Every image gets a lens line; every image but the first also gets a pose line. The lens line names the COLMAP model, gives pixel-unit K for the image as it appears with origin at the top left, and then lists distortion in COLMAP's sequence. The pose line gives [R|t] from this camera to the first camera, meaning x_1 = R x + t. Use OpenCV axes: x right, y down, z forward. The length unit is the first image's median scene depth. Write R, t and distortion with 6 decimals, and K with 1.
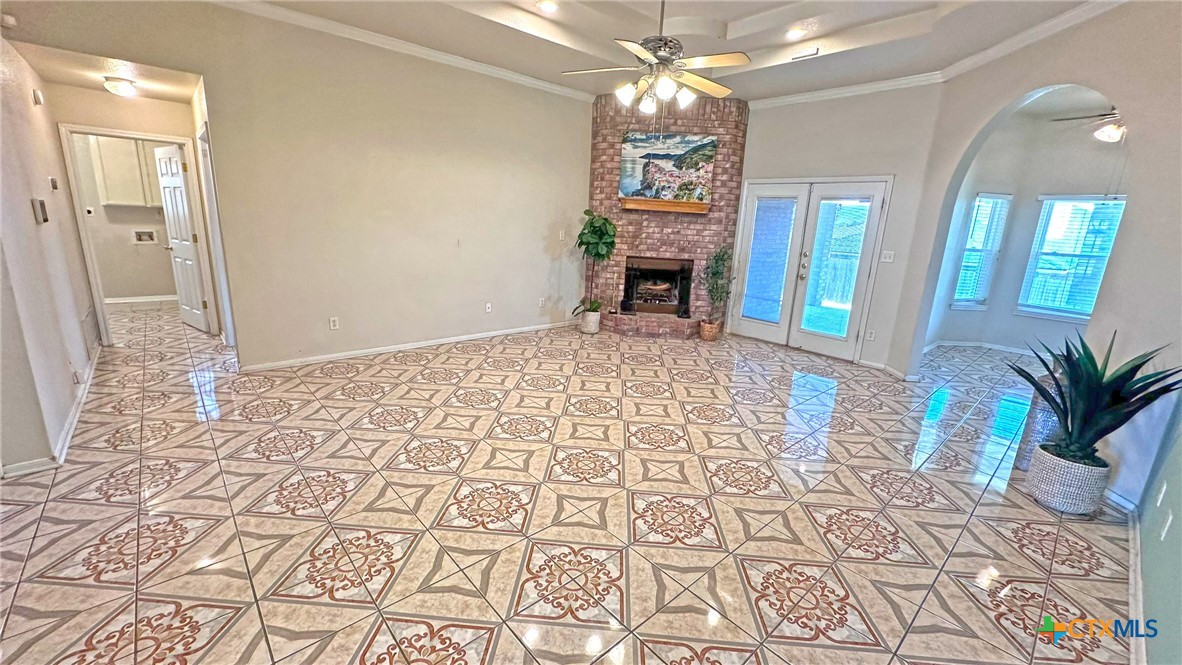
lens RADIAL K [[473.0, 0, 588.5], [0, 473.0, 332.1], [0, 0, 1]] dist [-0.002496, 0.001331]
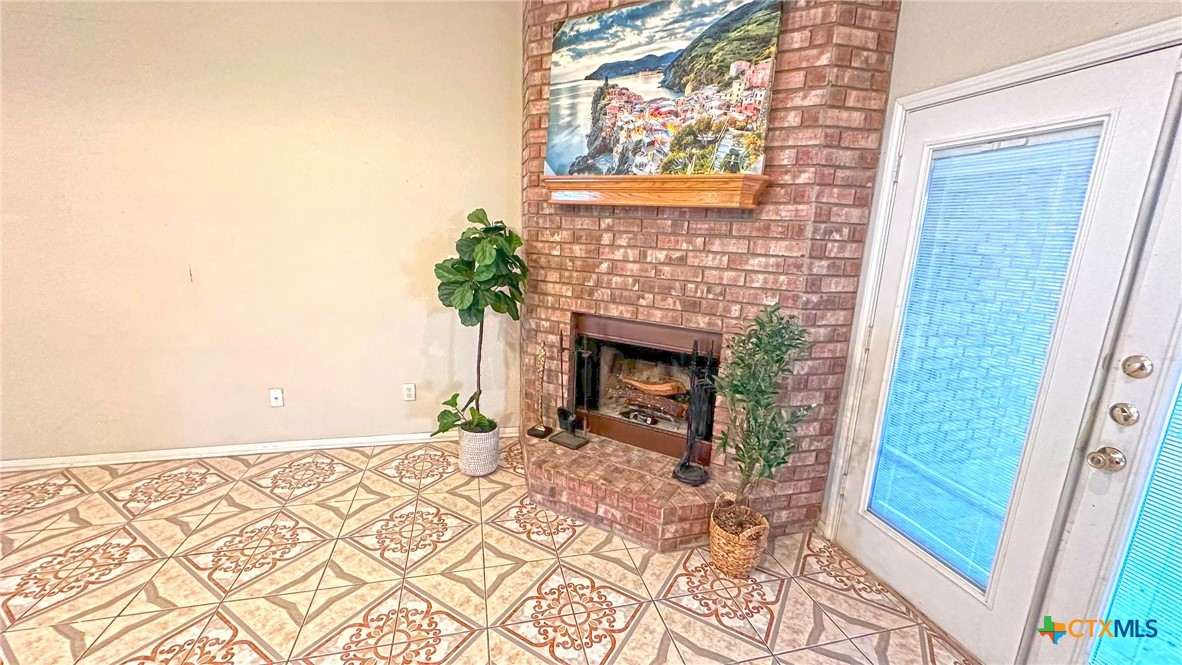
lens RADIAL K [[473.0, 0, 588.7], [0, 473.0, 331.4], [0, 0, 1]] dist [-0.002496, 0.001331]
pose [[0.887122, 0.081842, -0.454221, 0.314672], [-0.103722, 0.994331, -0.023417, -0.142086], [0.449729, 0.067886, 0.890581, 0.651729]]
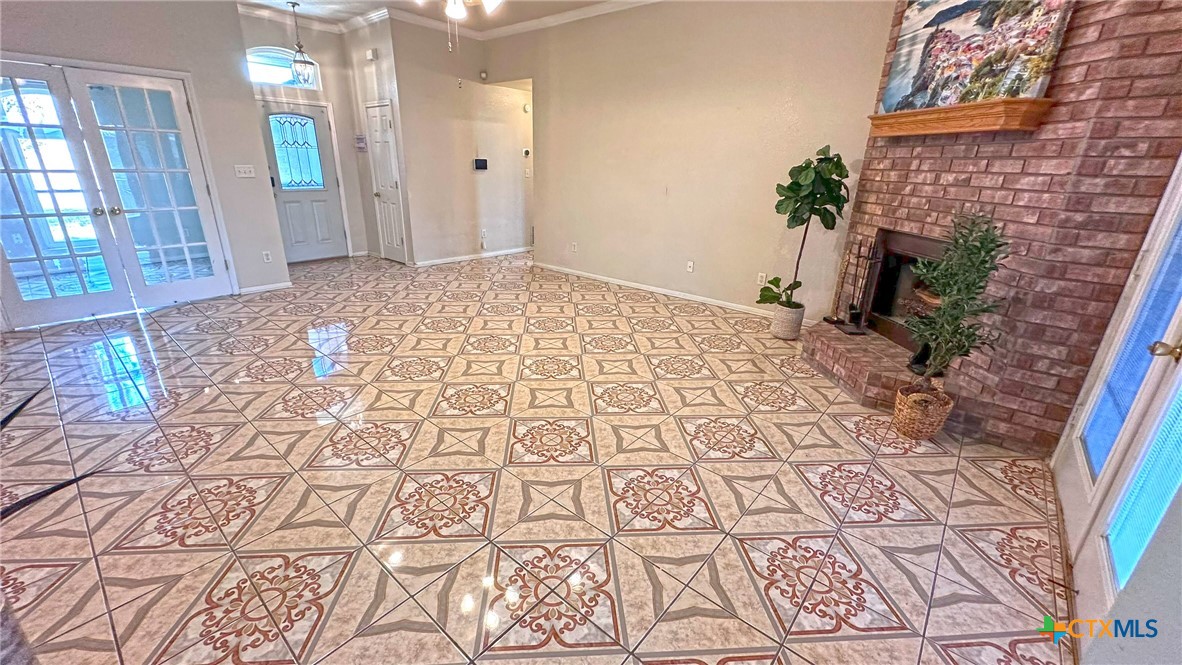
lens RADIAL K [[473.0, 0, 592.7], [0, 473.0, 330.1], [0, 0, 1]] dist [-0.002496, 0.001331]
pose [[0.140416, 0.285790, -0.947949, 0.618253], [-0.254379, 0.935709, 0.244419, -0.105956], [0.956857, 0.206818, 0.204088, 0.634587]]
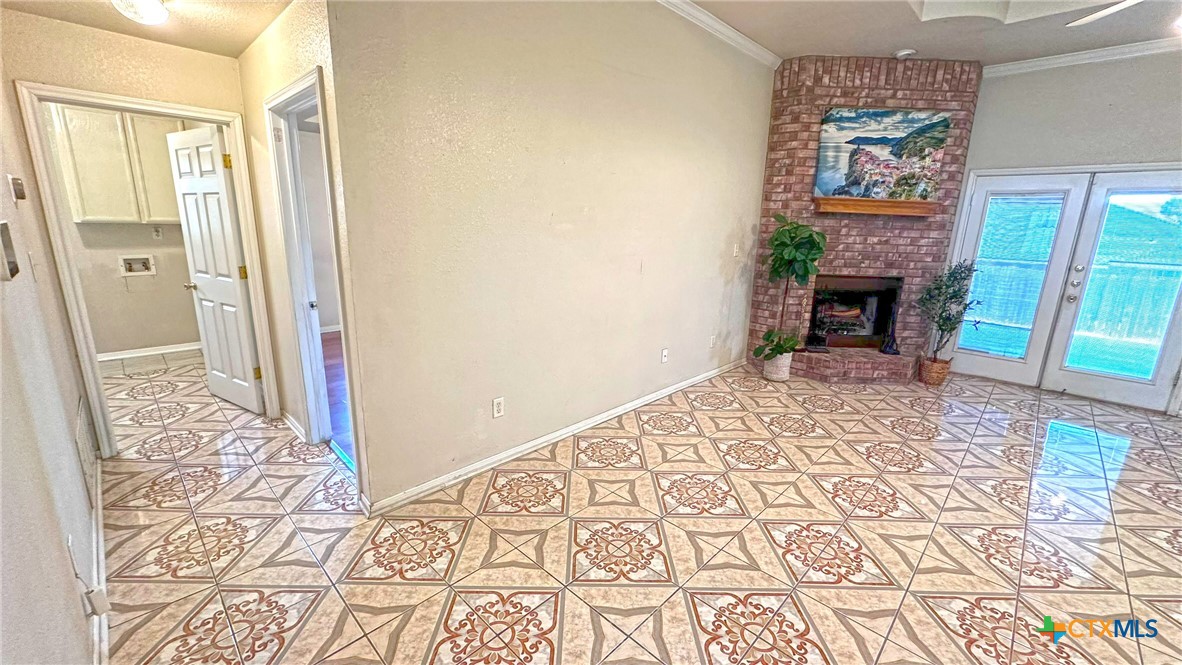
lens RADIAL K [[473.0, 0, 589.0], [0, 473.0, 332.3], [0, 0, 1]] dist [-0.002496, 0.001331]
pose [[0.997691, -0.035422, 0.057948, -0.346614], [0.035585, 0.999365, -0.001790, -0.085673], [-0.057848, 0.003848, 0.998318, 0.286389]]
